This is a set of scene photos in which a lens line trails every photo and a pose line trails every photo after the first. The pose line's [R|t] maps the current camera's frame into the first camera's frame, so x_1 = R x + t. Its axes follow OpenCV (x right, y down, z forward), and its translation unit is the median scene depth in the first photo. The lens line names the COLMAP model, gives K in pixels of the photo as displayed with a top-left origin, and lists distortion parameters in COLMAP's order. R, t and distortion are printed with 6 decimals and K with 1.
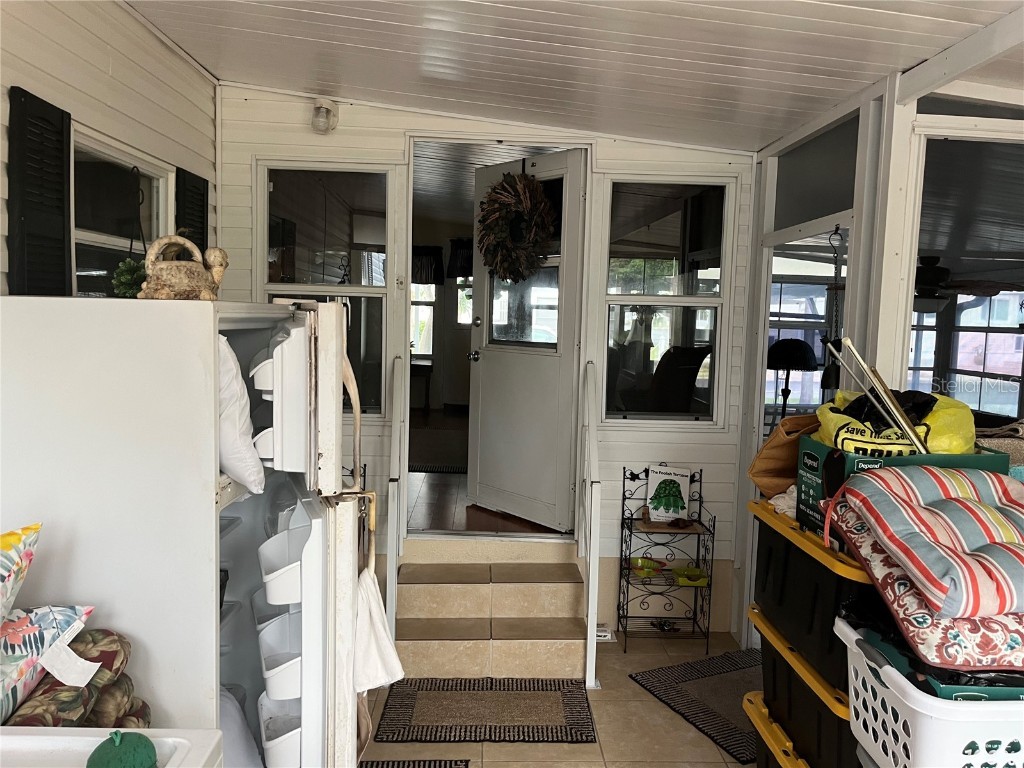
lens RADIAL K [[780.2, 0, 514.1], [0, 780.2, 386.1], [0, 0, 1]] dist [0.056904, -0.072588]
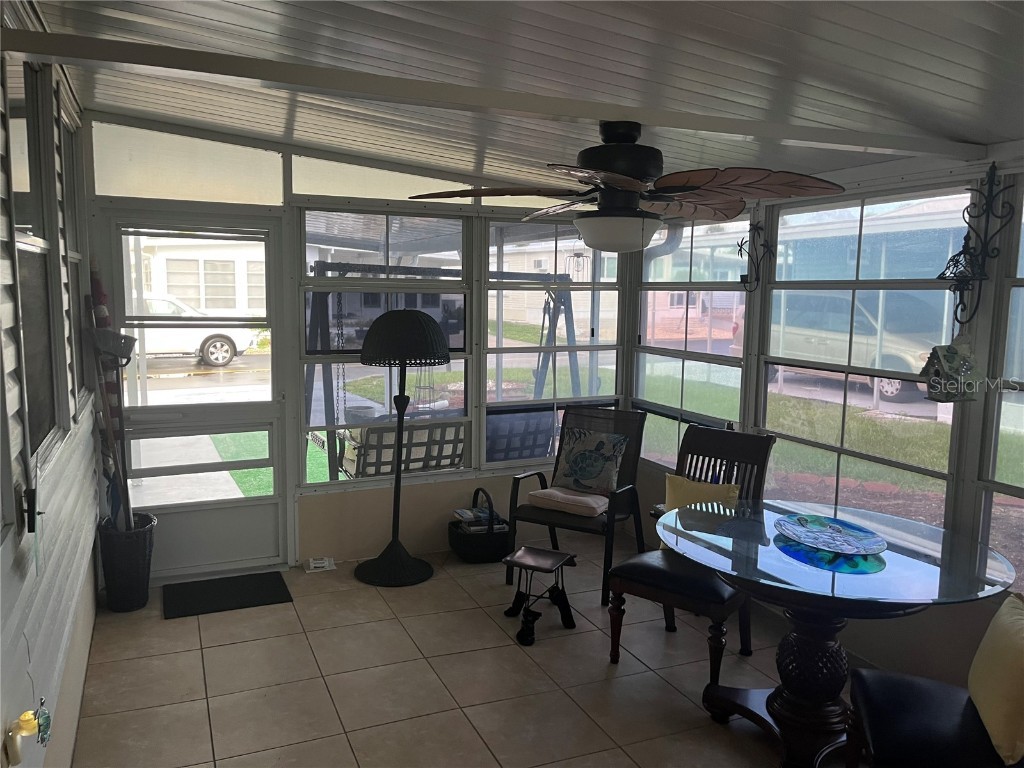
lens RADIAL K [[780.2, 0, 514.1], [0, 780.2, 386.1], [0, 0, 1]] dist [0.056904, -0.072588]
pose [[0.925932, -0.071095, 0.370938, 0.207838], [0.054814, 0.997021, 0.054267, -0.030649], [-0.373691, -0.029915, 0.927071, 0.426602]]
